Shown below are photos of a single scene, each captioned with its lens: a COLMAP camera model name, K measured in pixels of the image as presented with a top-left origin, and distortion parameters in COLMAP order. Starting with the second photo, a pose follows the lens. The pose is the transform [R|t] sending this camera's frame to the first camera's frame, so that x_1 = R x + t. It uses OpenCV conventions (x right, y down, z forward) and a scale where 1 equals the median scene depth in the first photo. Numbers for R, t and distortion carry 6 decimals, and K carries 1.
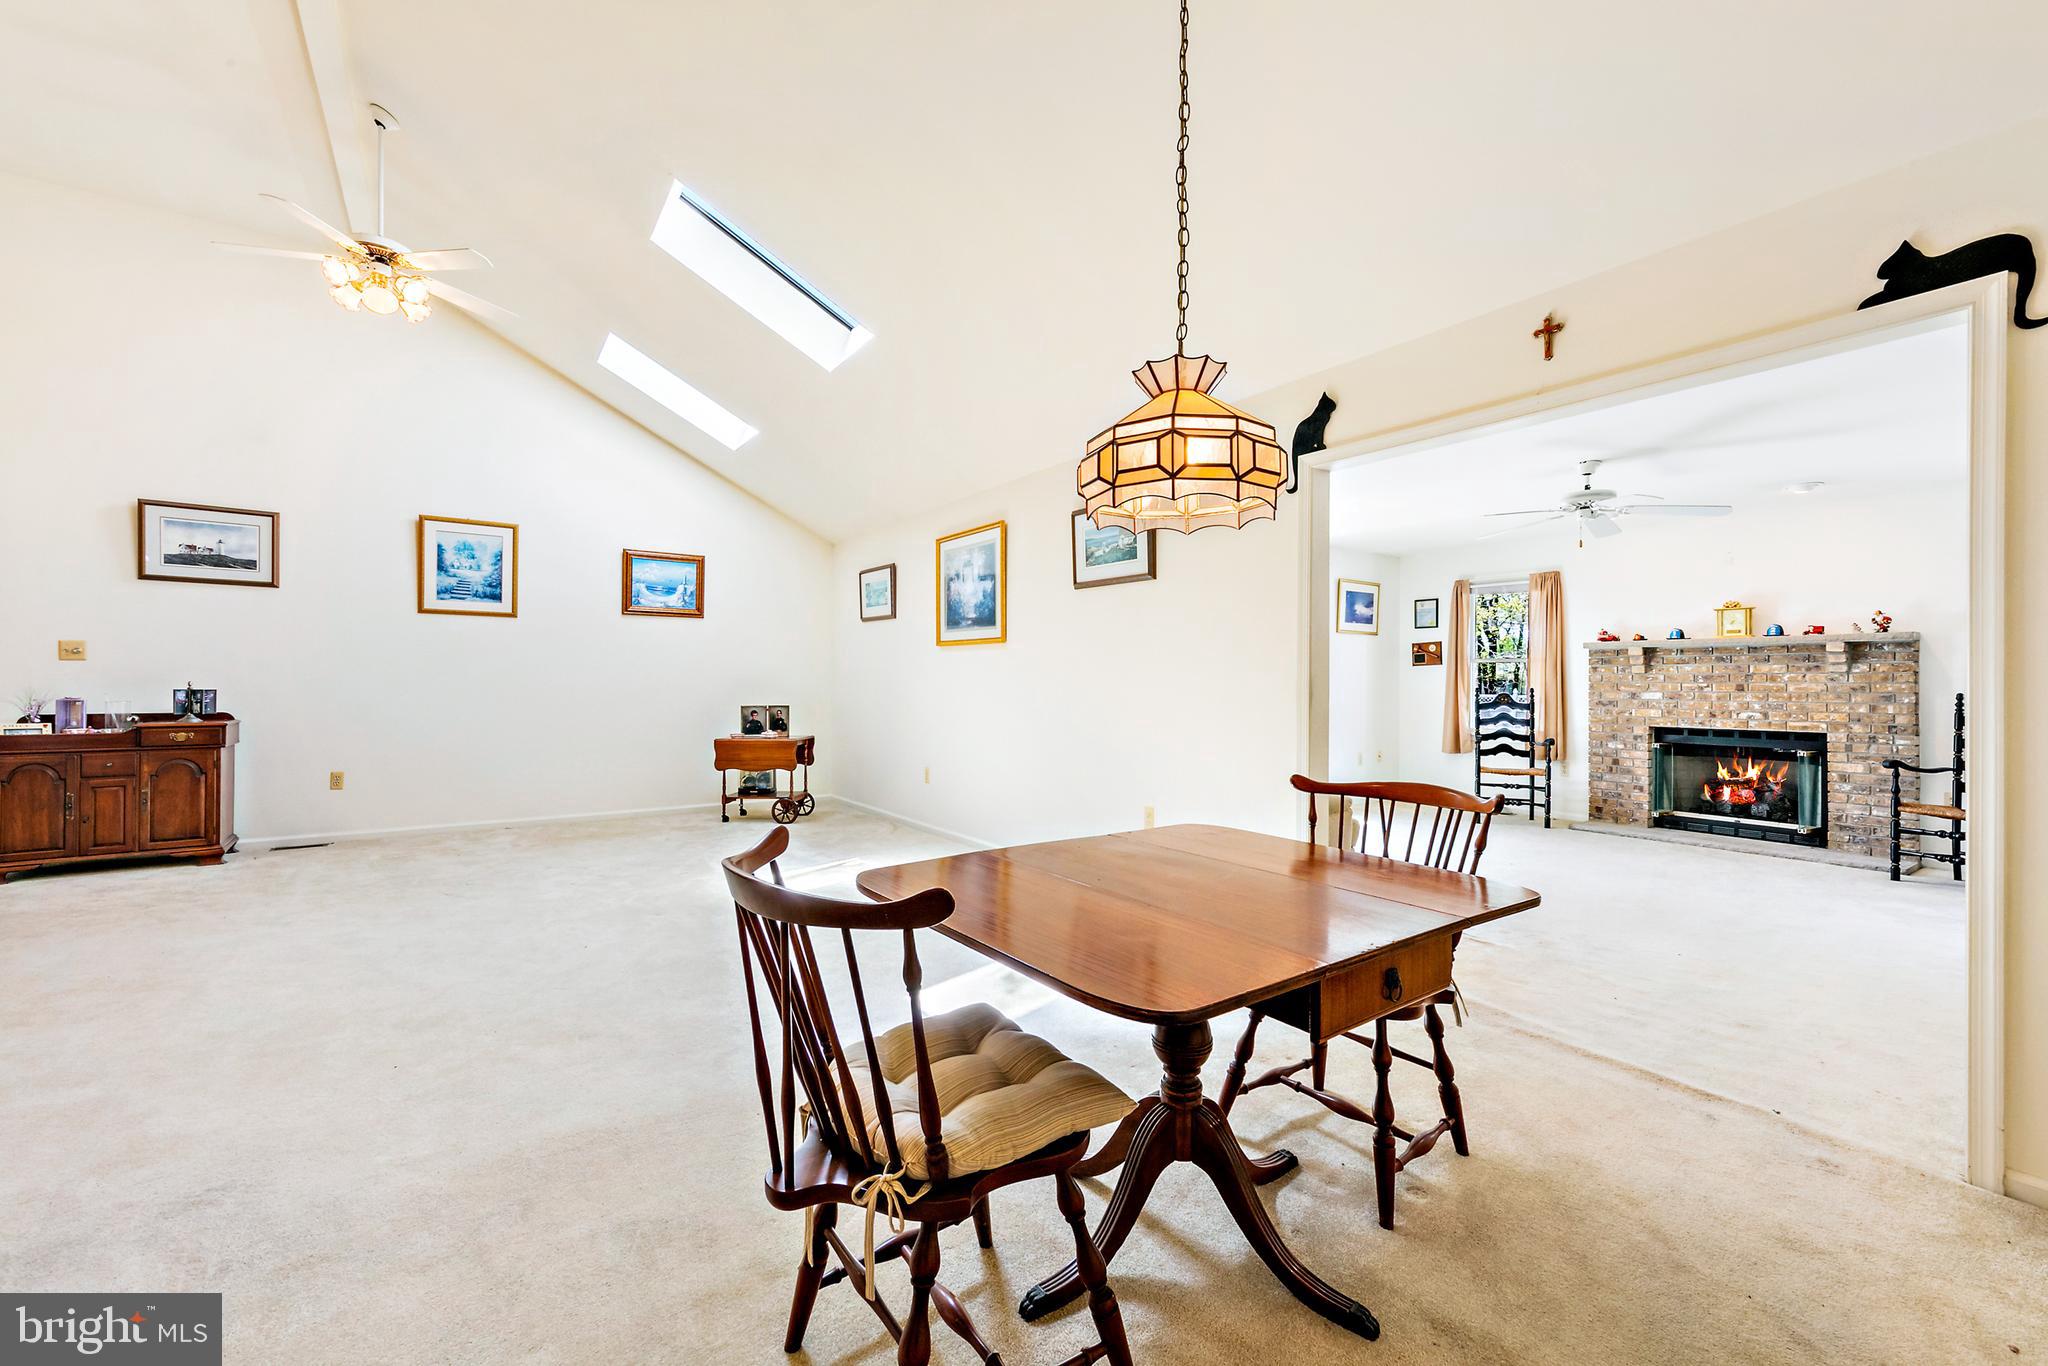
lens RADIAL K [[819.4, 0, 1029.5], [0, 819.4, 680.9], [0, 0, 1]] dist [0.005955, -0.000069]
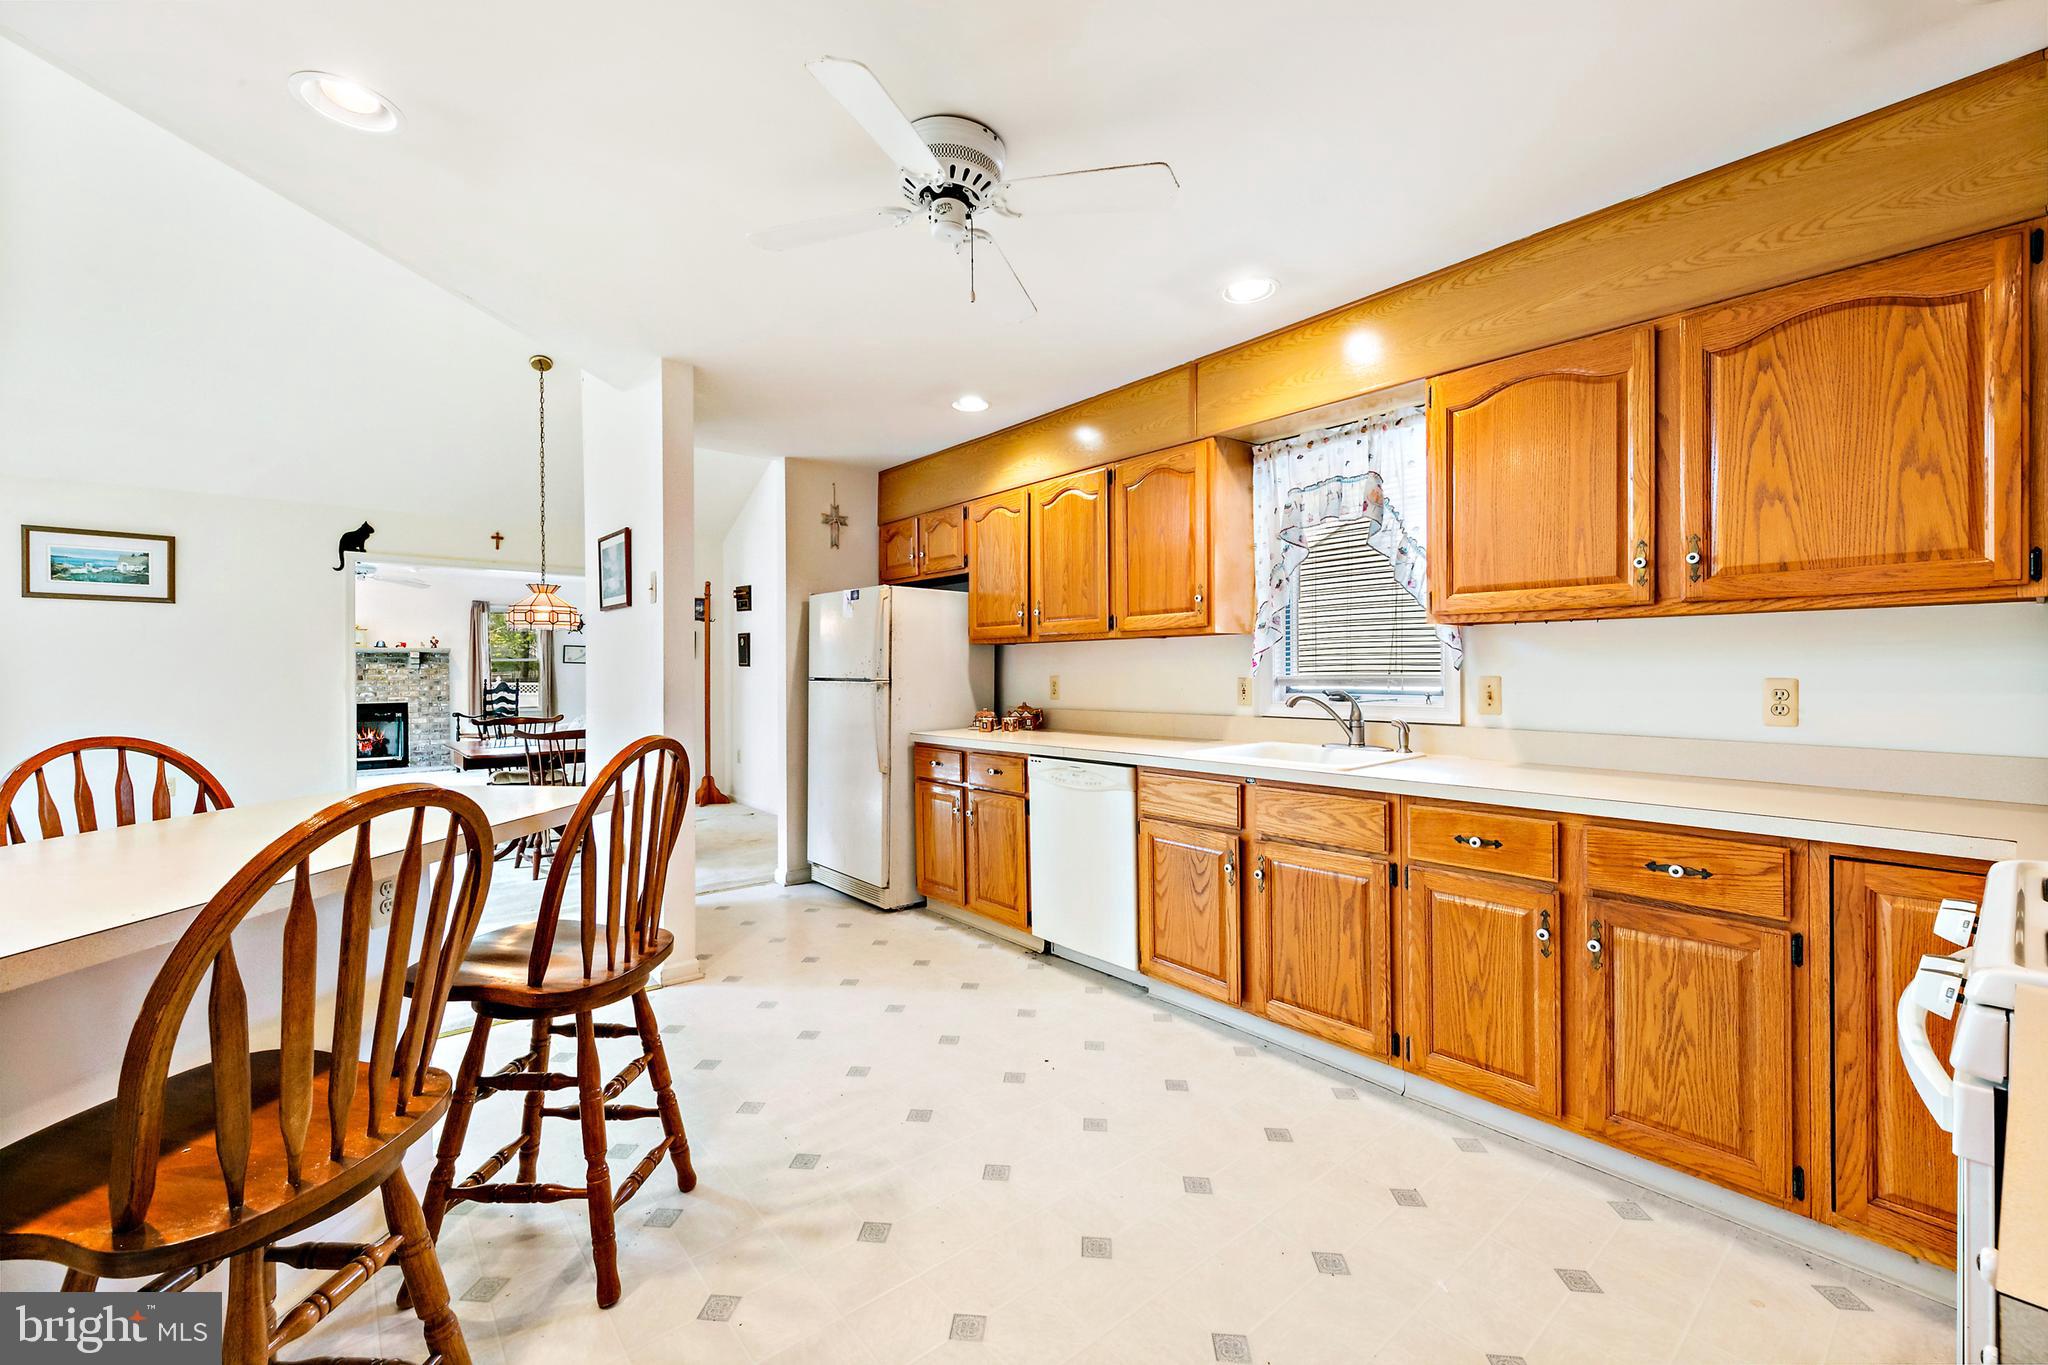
lens RADIAL K [[839.2, 0, 1027.4], [0, 839.2, 671.0], [0, 0, 1]] dist [0.004238, -0.000013]
pose [[-0.091393, -0.007794, 0.995784, -0.911147], [0.000393, 0.999969, 0.007863, -0.017948], [-0.995815, 0.001109, -0.091387, -0.163803]]
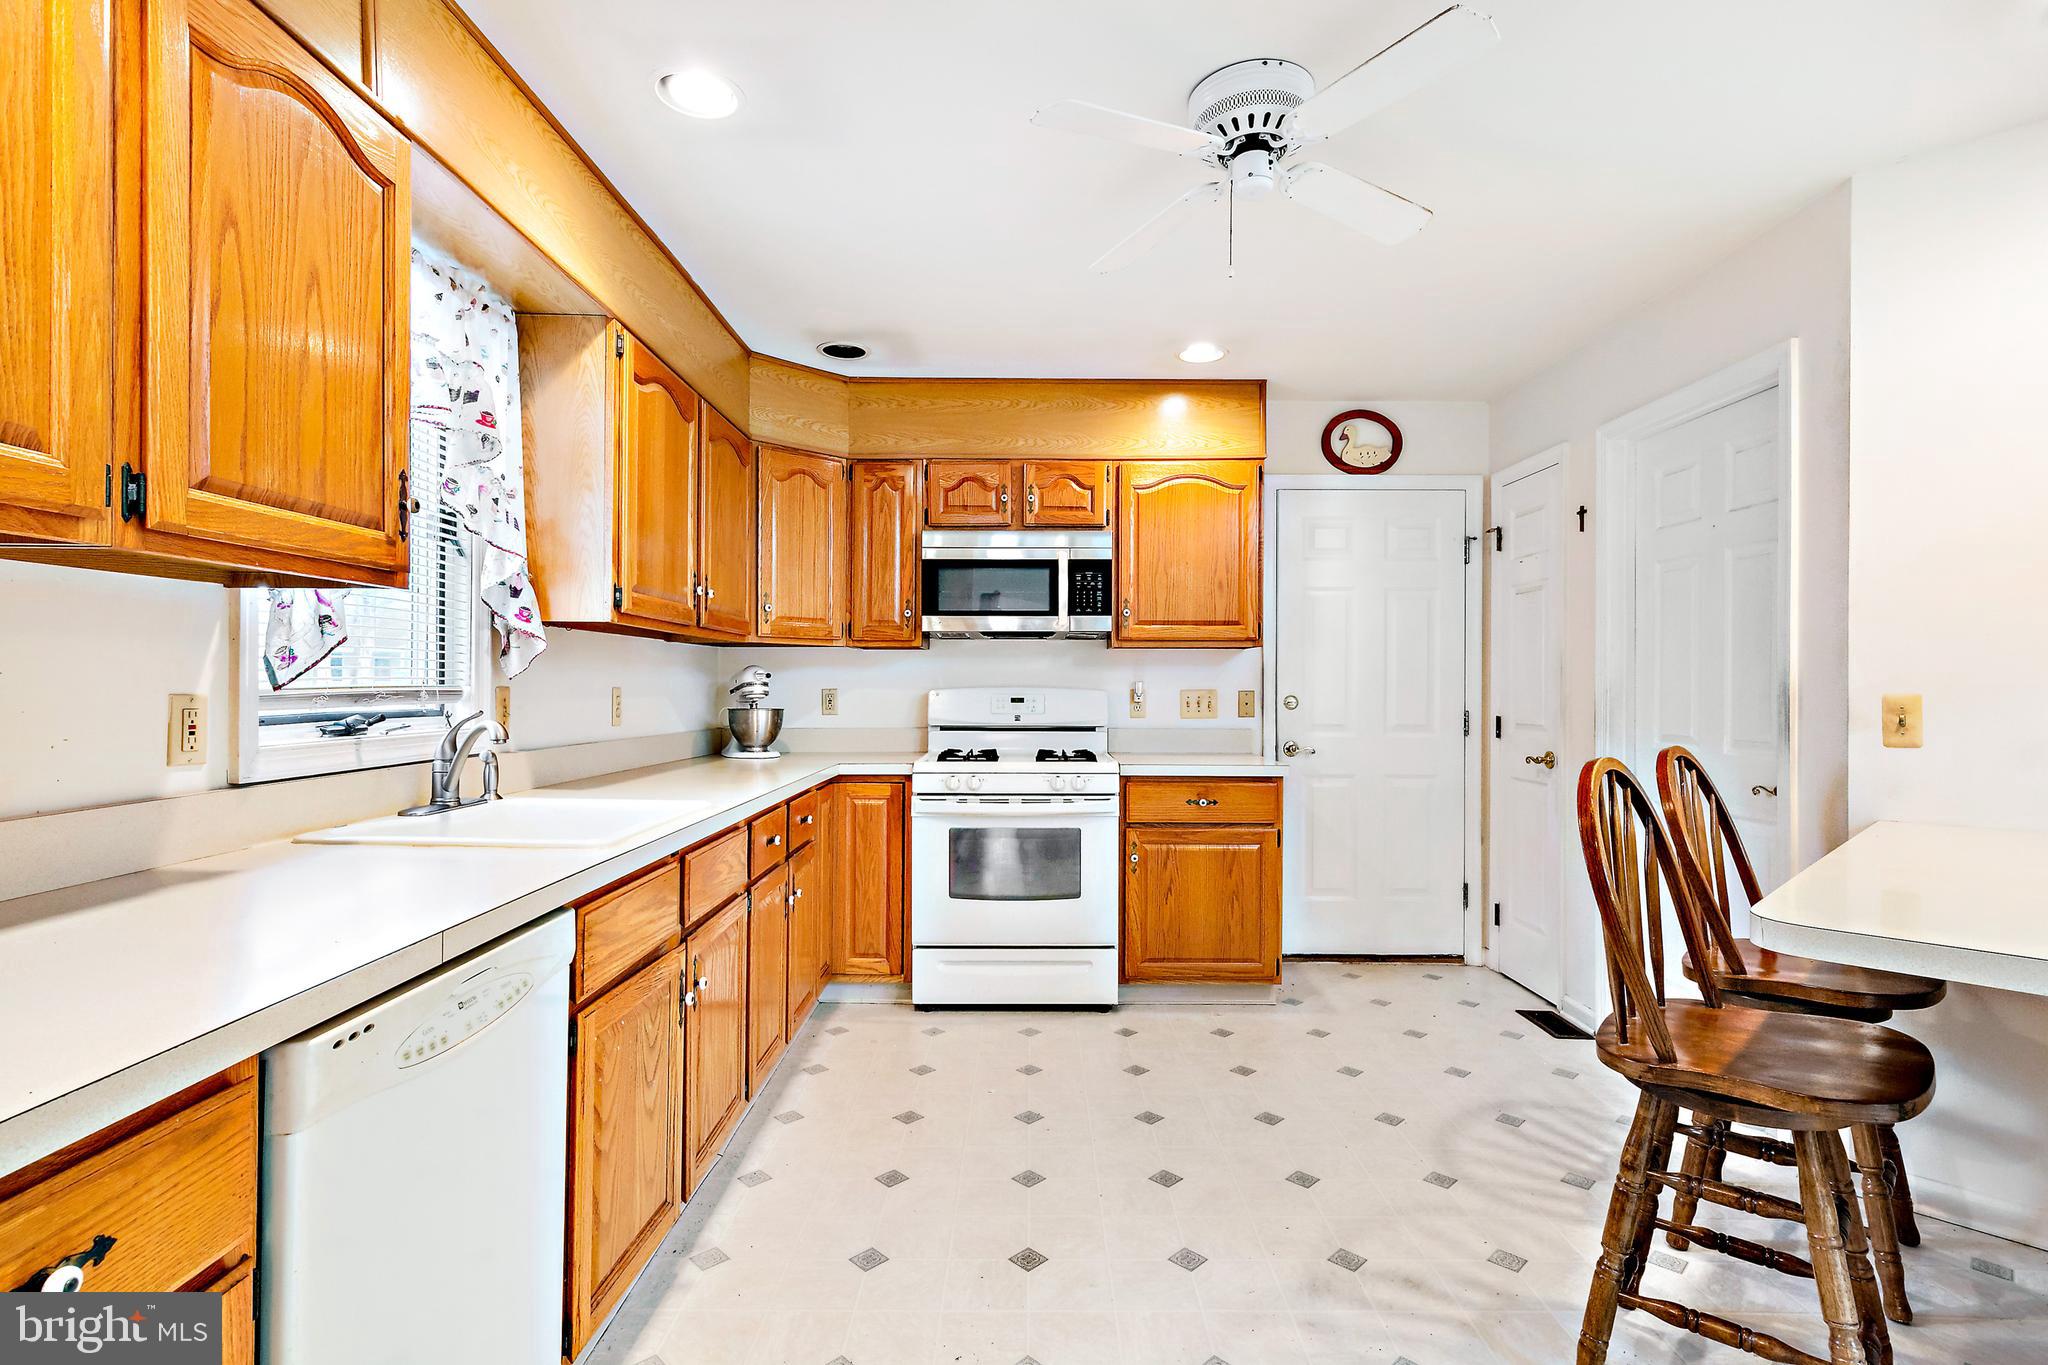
lens RADIAL K [[996.1, 0, 1029.2], [0, 996.1, 691.4], [0, 0, 1]] dist [0.003415, 0.000632]
pose [[-0.572482, -0.005123, -0.819901, -0.263207], [-0.007926, 0.999968, -0.000714, -0.011148], [0.819879, 0.006090, -0.572505, -0.030661]]
